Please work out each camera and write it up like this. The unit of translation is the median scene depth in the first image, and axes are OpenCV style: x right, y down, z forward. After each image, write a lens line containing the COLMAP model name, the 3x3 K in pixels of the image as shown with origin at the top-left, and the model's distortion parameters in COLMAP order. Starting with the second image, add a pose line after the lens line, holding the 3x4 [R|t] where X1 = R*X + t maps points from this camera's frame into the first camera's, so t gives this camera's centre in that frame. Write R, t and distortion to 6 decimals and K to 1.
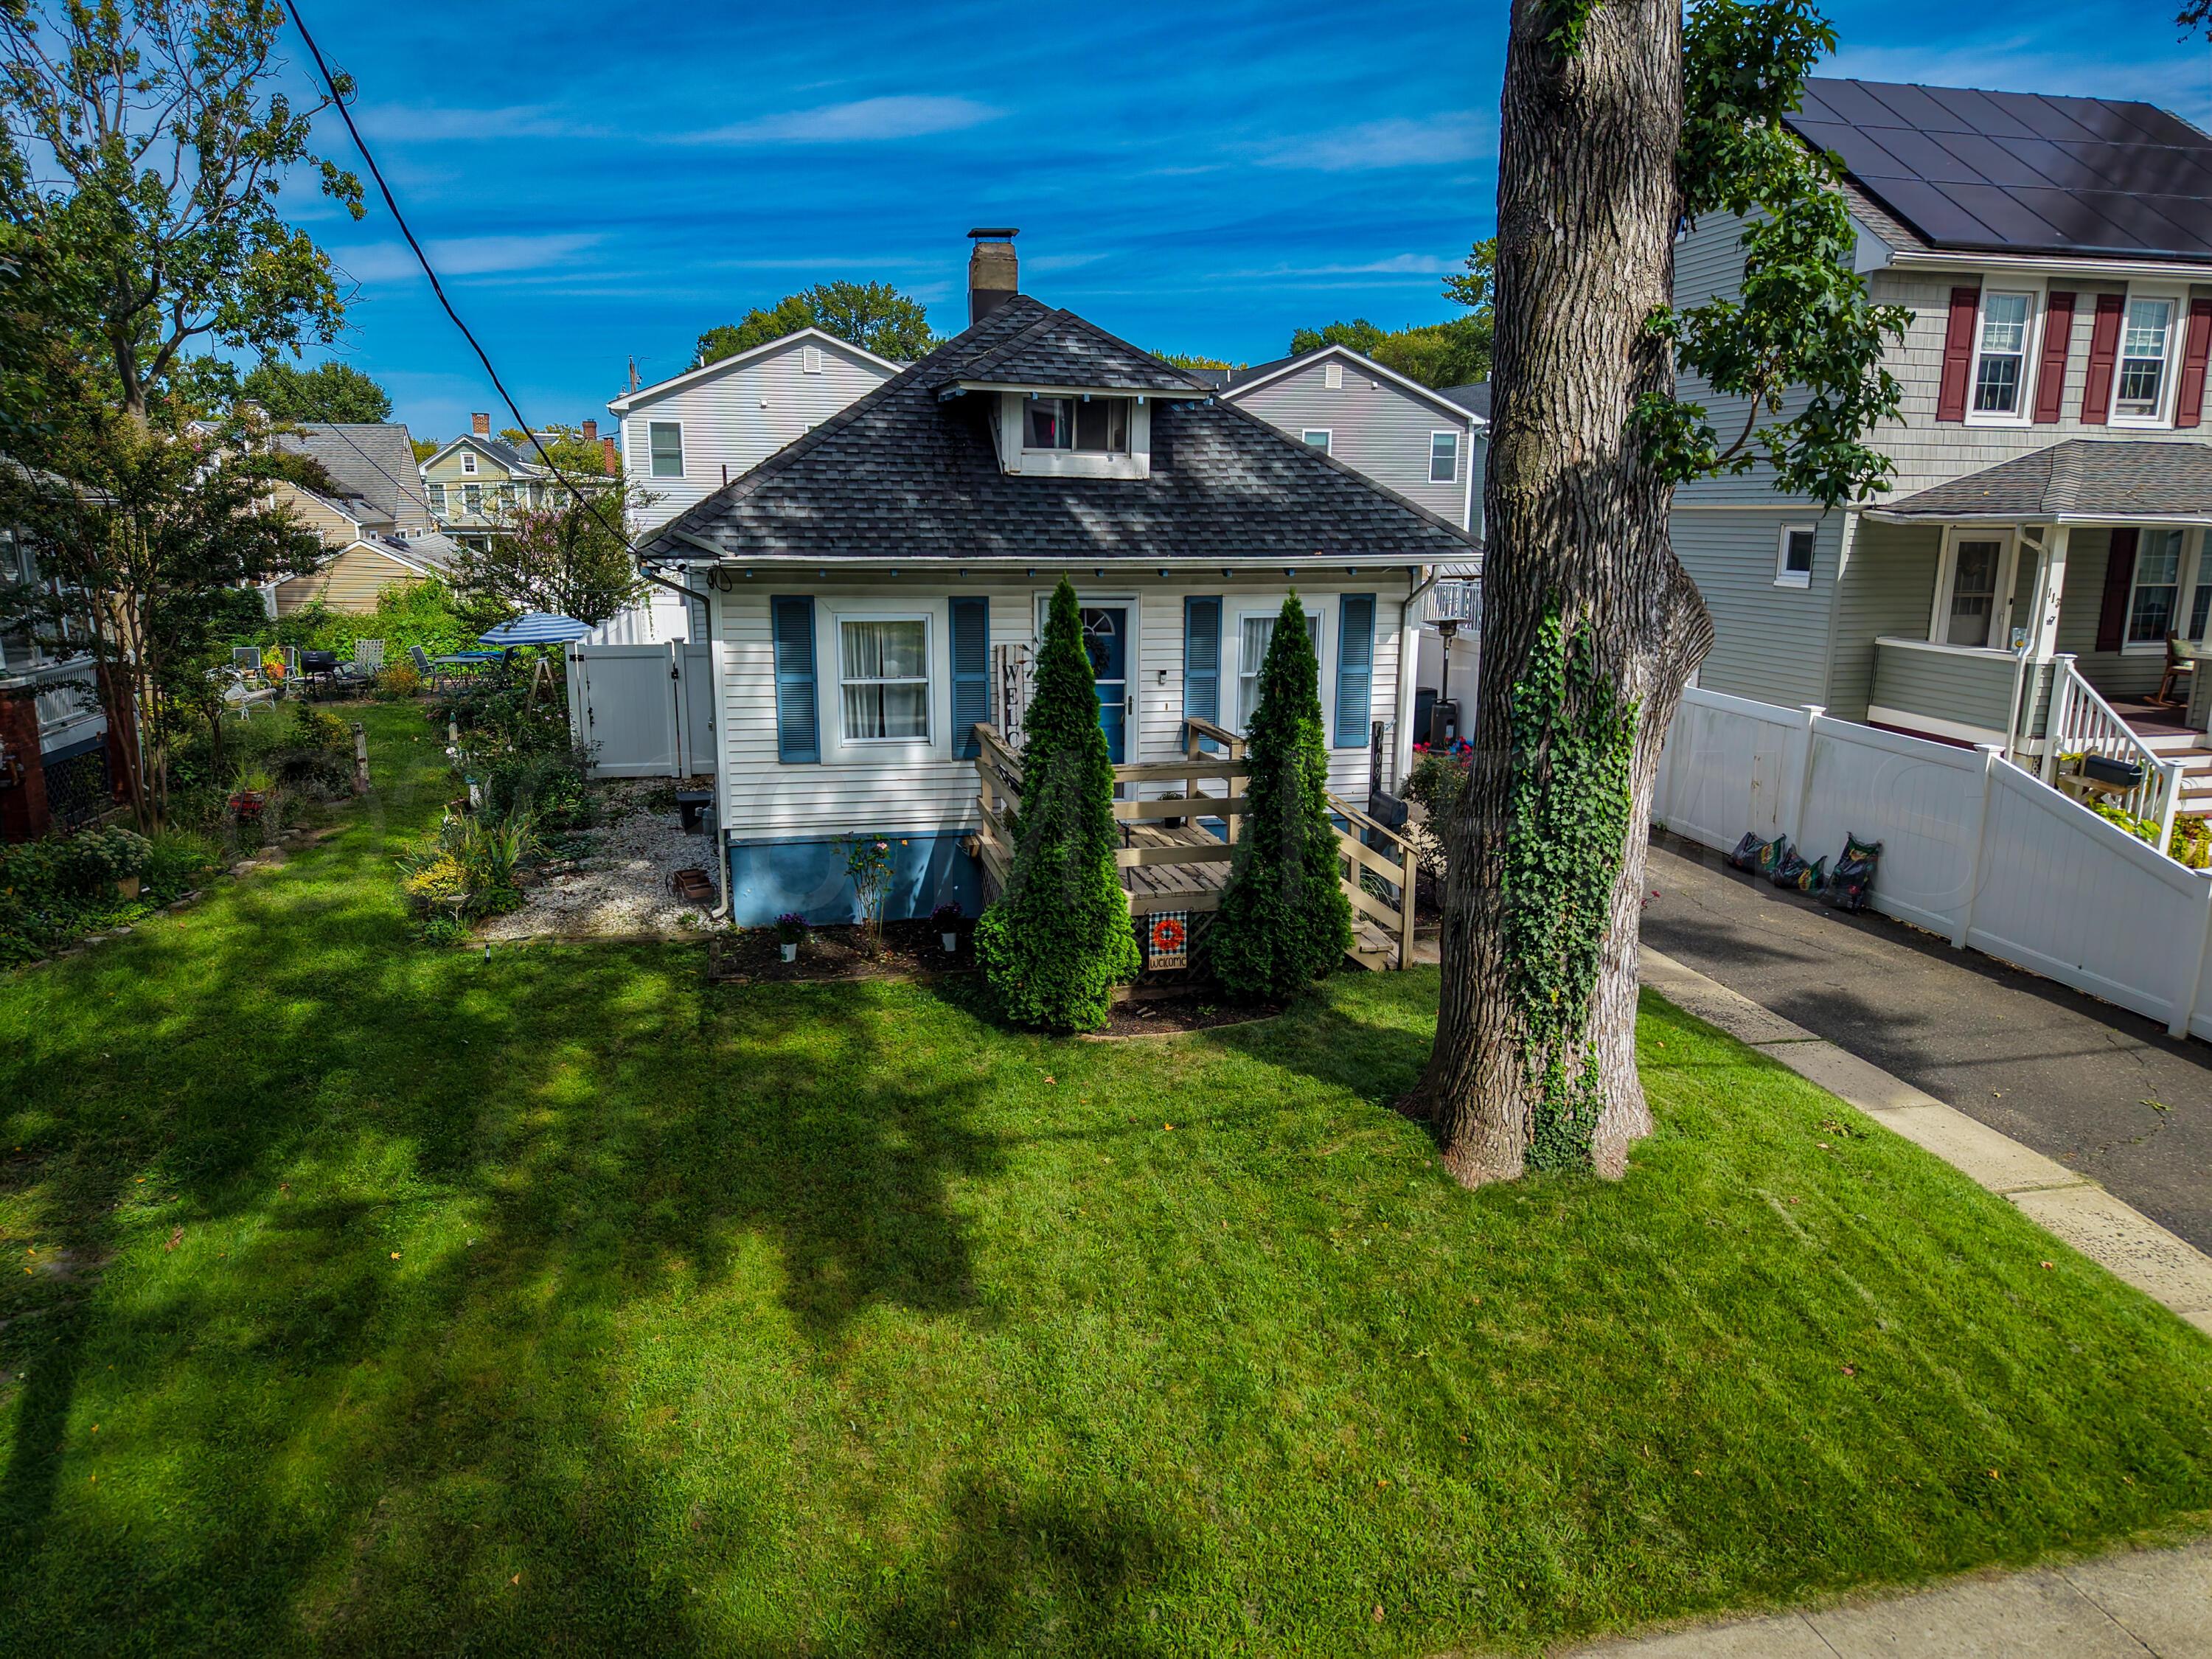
lens RADIAL K [[1448.1, 0, 1109.2], [0, 1448.1, 883.1], [0, 0, 1]] dist [0.000926, -0.000181]
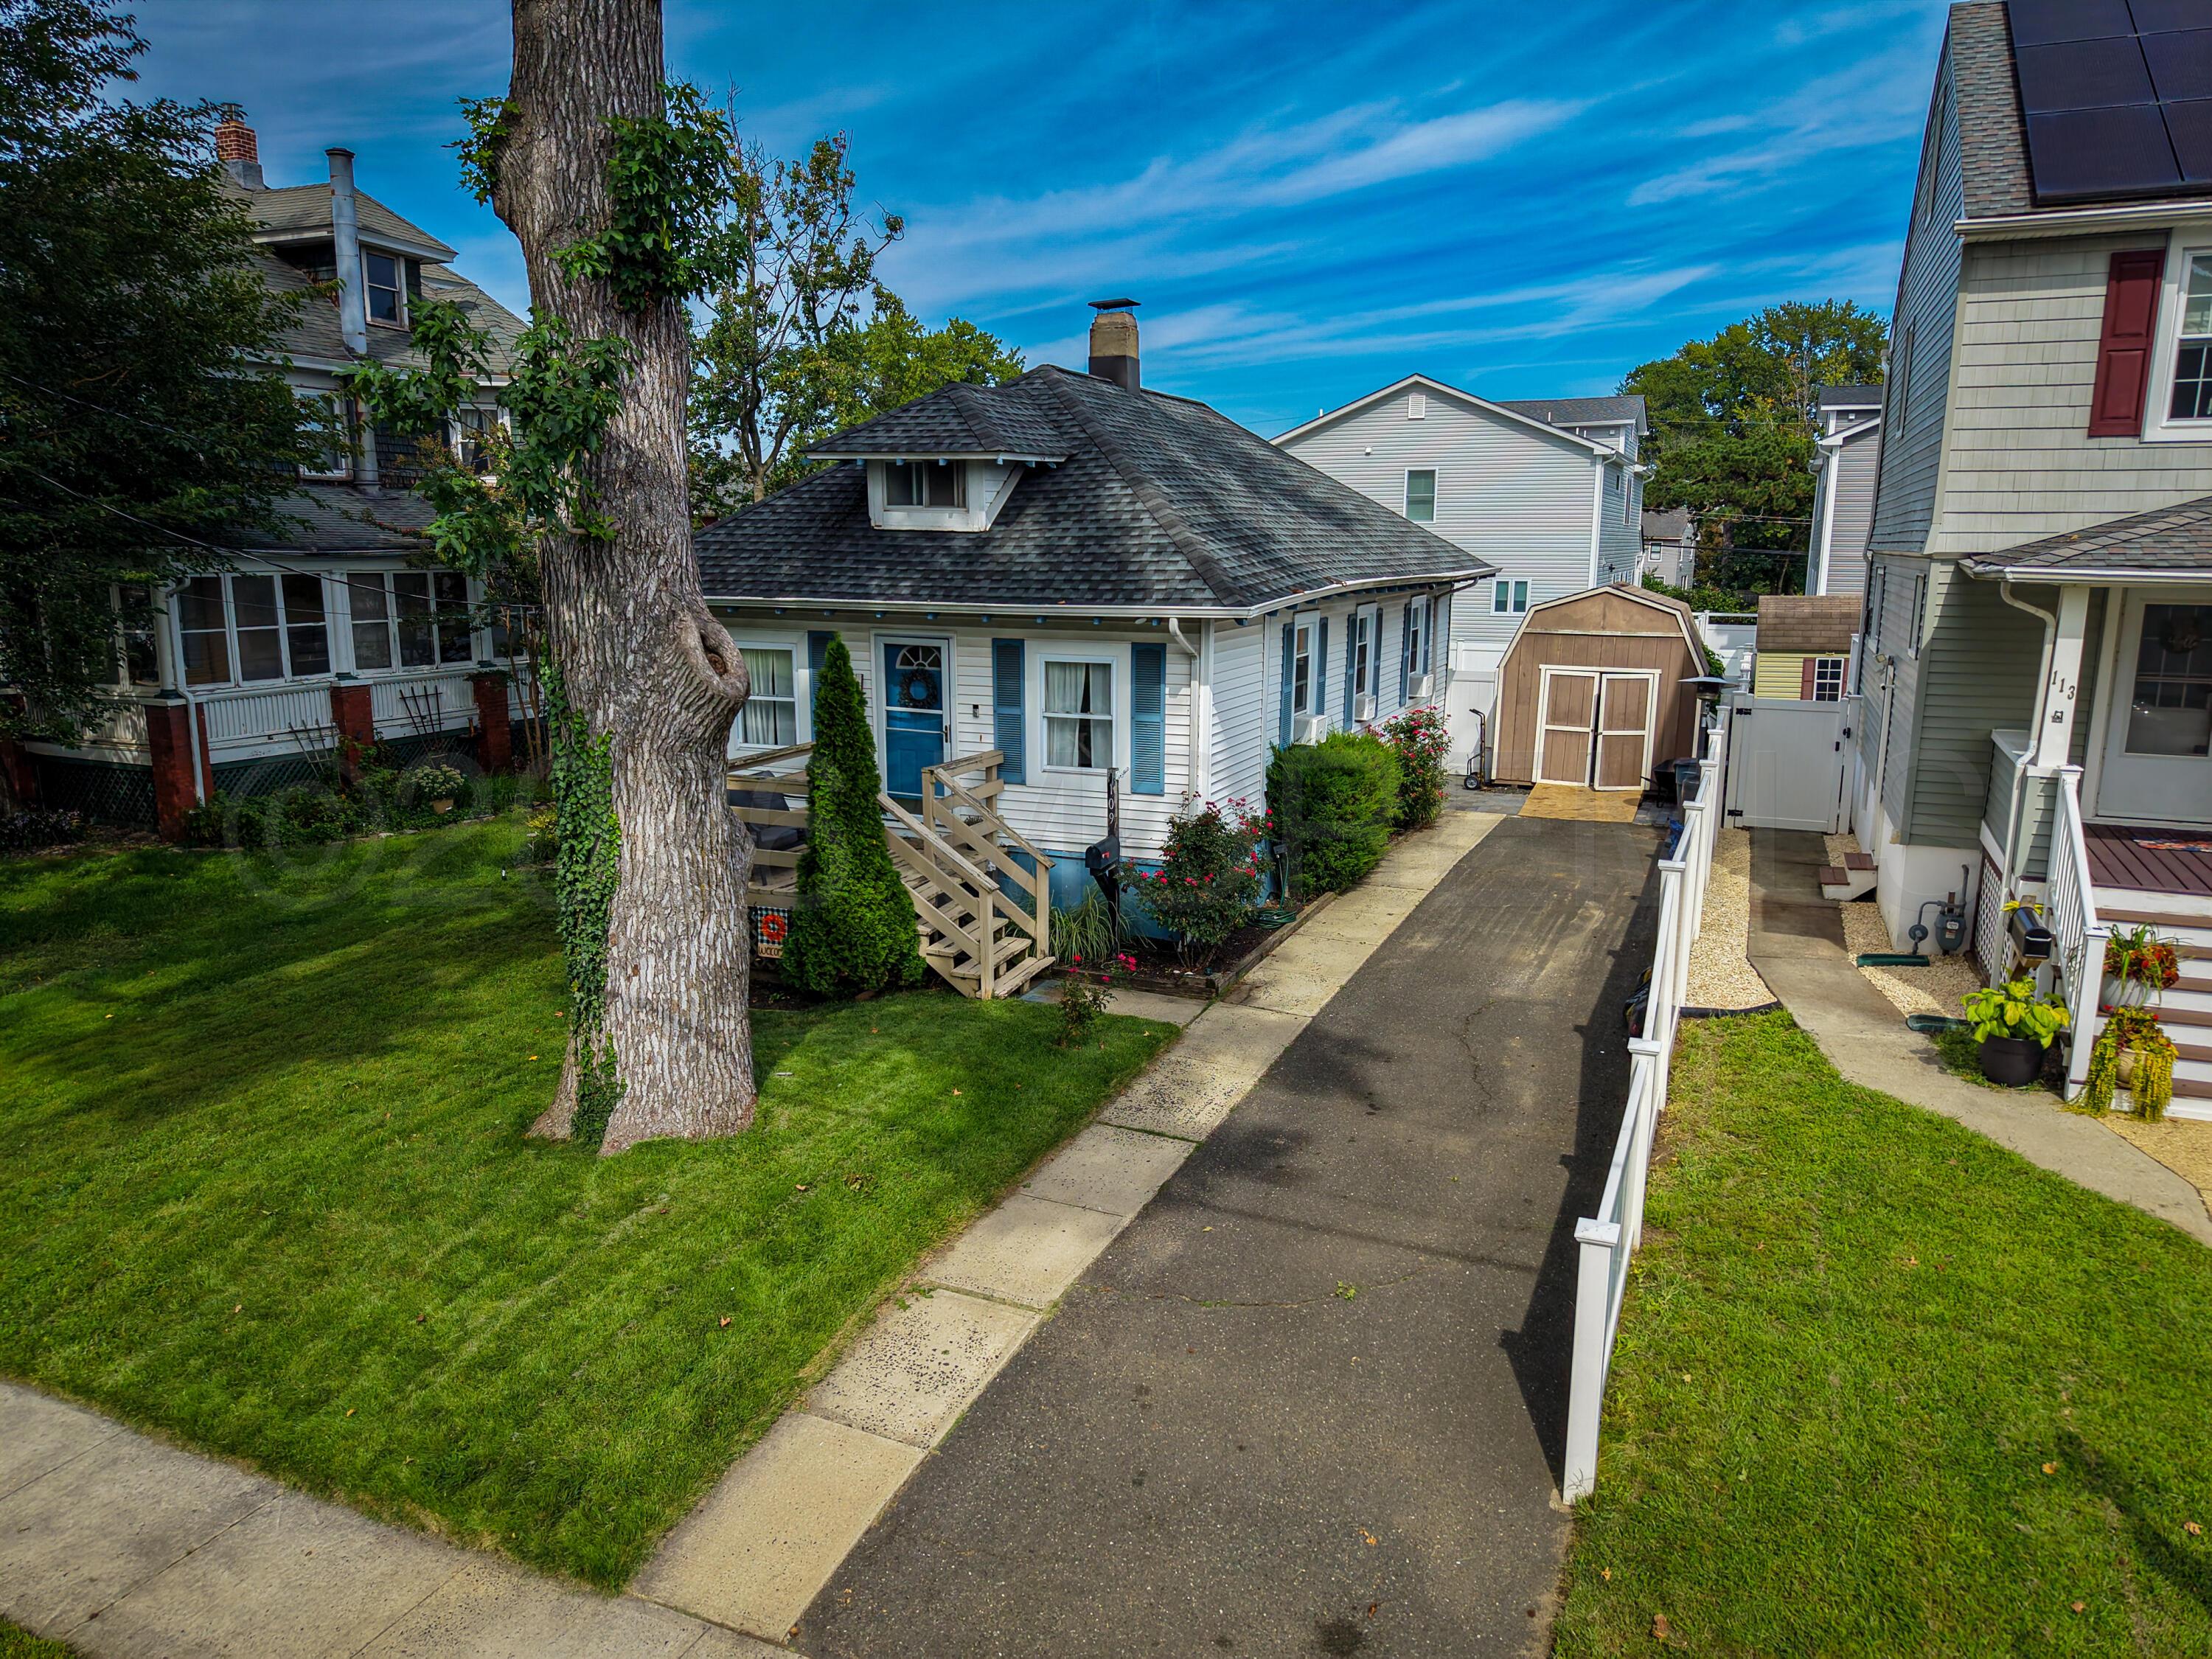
lens RADIAL K [[1493.2, 0, 1106.0], [0, 1493.2, 829.5], [0, 0, 1]] dist [0.001645, 0.000204]
pose [[0.794760, 0.111318, -0.596628, 0.777446], [-0.148480, 0.988826, -0.013295, -0.052964], [0.588481, 0.099154, 0.802408, 0.164322]]
